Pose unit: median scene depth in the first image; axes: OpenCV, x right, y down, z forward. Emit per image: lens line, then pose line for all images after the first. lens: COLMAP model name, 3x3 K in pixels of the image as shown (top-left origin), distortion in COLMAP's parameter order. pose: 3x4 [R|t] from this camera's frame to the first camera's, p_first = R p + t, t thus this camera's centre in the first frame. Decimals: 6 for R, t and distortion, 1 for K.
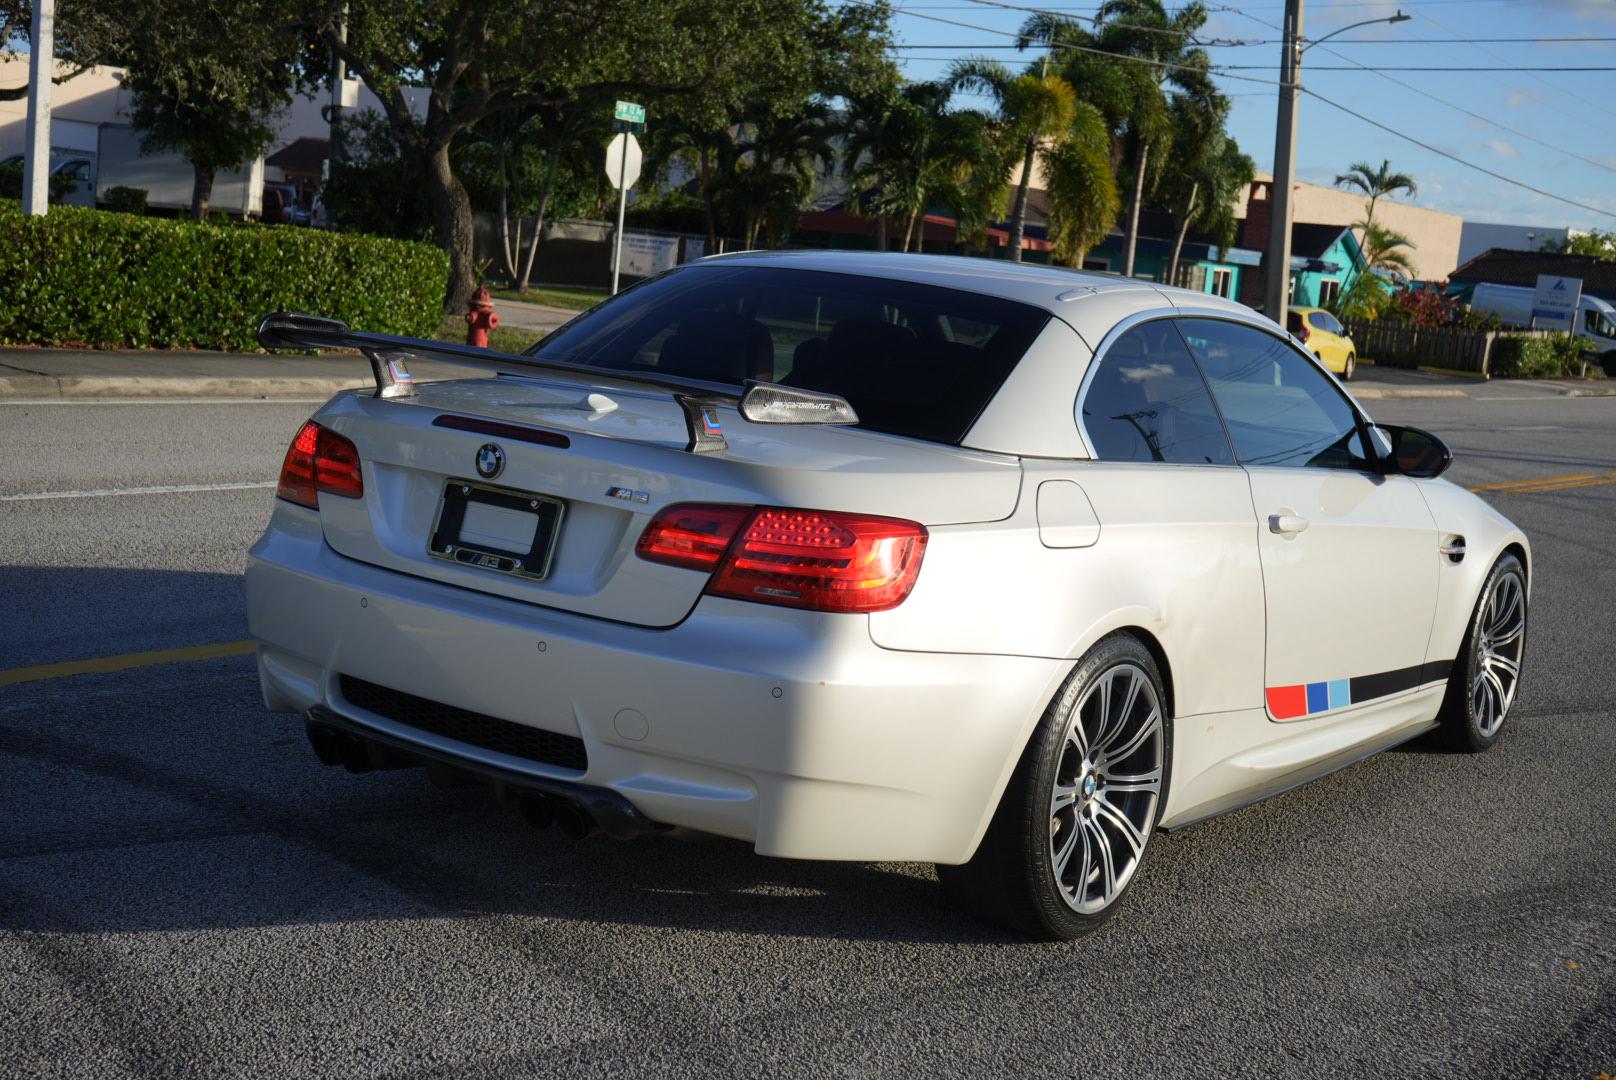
lens RADIAL K [[2278.3, 0, 797.8], [0, 2278.3, 535.6], [0, 0, 1]] dist [0.000899, -0.012701]
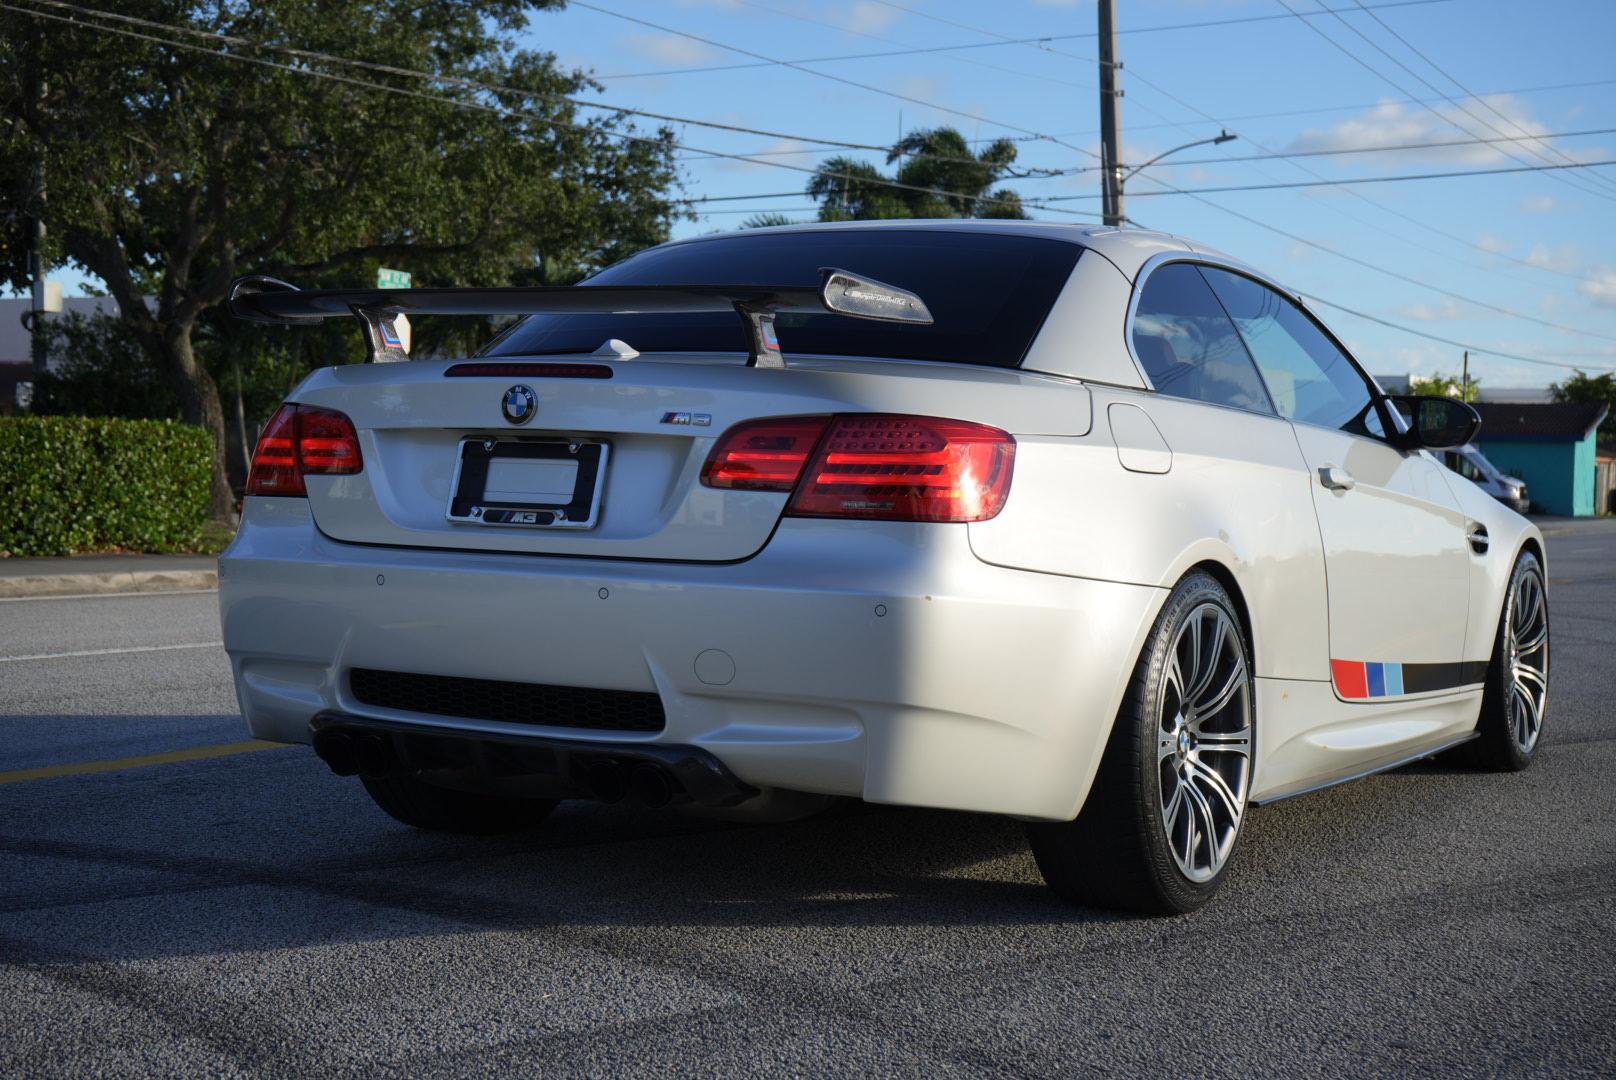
lens RADIAL K [[2604.9, 0, 806.3], [0, 2604.9, 535.3], [0, 0, 1]] dist [-0.016963, 0.037064]
pose [[0.992235, -0.070816, 0.102247, -0.075222], [0.080931, 0.991848, -0.098424, 0.073512], [-0.094444, 0.105935, 0.989878, -0.011276]]
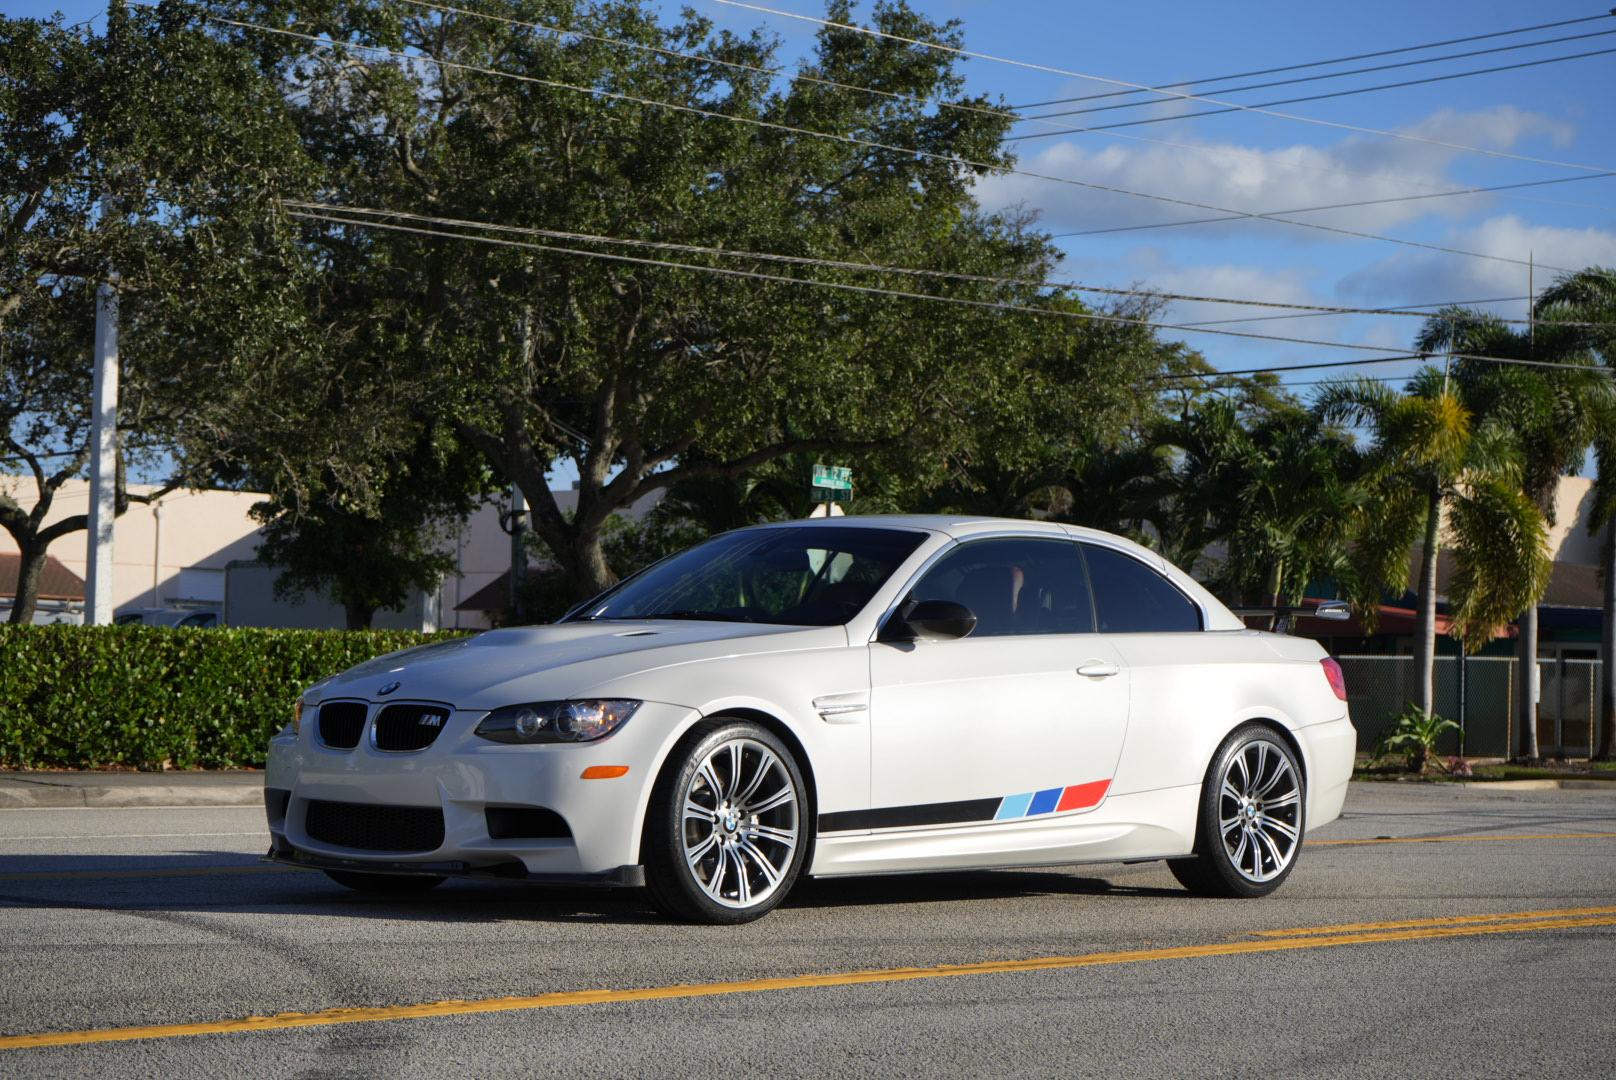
lens RADIAL K [[3835.8, 0, 807.4], [0, 3835.8, 540.4], [0, 0, 1]] dist [0.018970, -0.093328]
pose [[0.983278, -0.073221, -0.166742, 0.412311], [0.041600, 0.981710, -0.185780, 0.241671], [0.177295, 0.175737, 0.968340, -0.835061]]
